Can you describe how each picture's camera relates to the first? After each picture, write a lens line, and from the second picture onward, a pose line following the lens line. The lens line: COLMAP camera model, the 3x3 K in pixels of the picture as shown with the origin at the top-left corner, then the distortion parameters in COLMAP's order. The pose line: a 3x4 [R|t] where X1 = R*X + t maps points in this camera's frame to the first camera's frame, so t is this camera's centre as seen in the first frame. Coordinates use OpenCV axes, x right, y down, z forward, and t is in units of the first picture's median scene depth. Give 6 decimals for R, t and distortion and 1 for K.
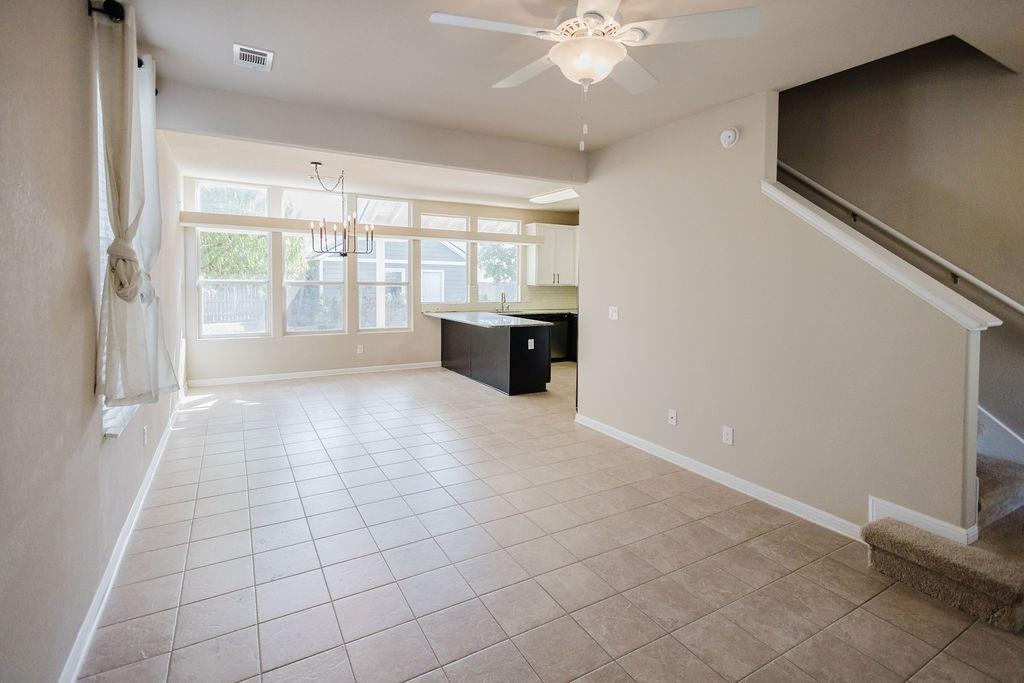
lens RADIAL K [[487.3, 0, 509.7], [0, 487.3, 278.9], [0, 0, 1]] dist [0.000906, -0.000100]
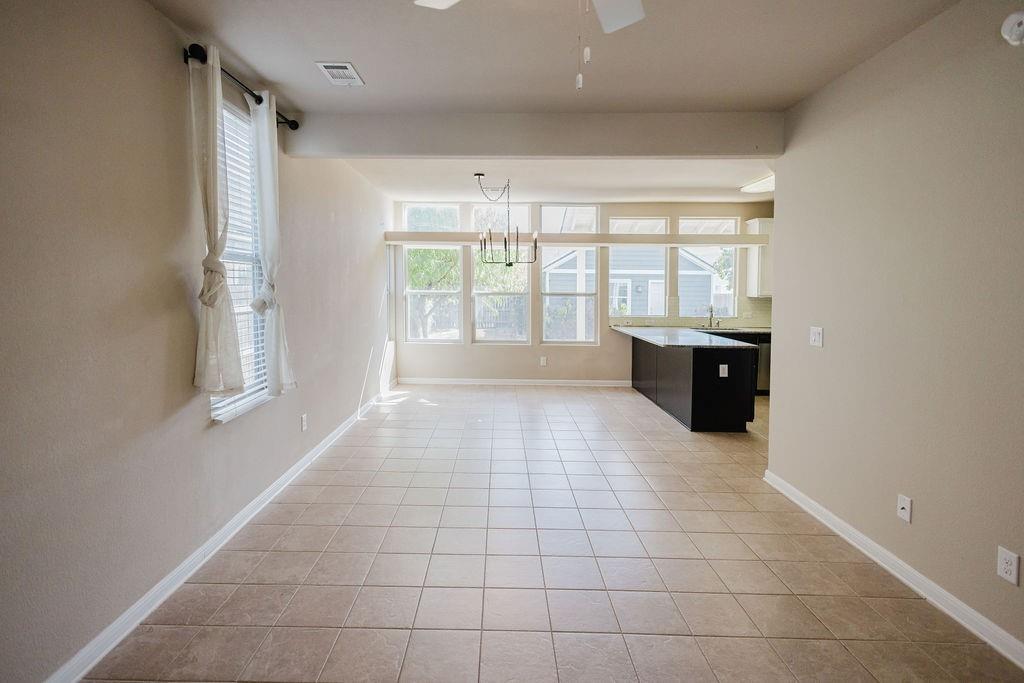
lens RADIAL K [[488.7, 0, 495.1], [0, 488.7, 301.4], [0, 0, 1]] dist [0.004730, 0.000011]
pose [[0.856201, 0.009130, -0.516561, 0.121864], [0.002323, 0.999766, 0.021522, 0.002783], [0.516637, -0.019627, 0.855980, 0.114874]]
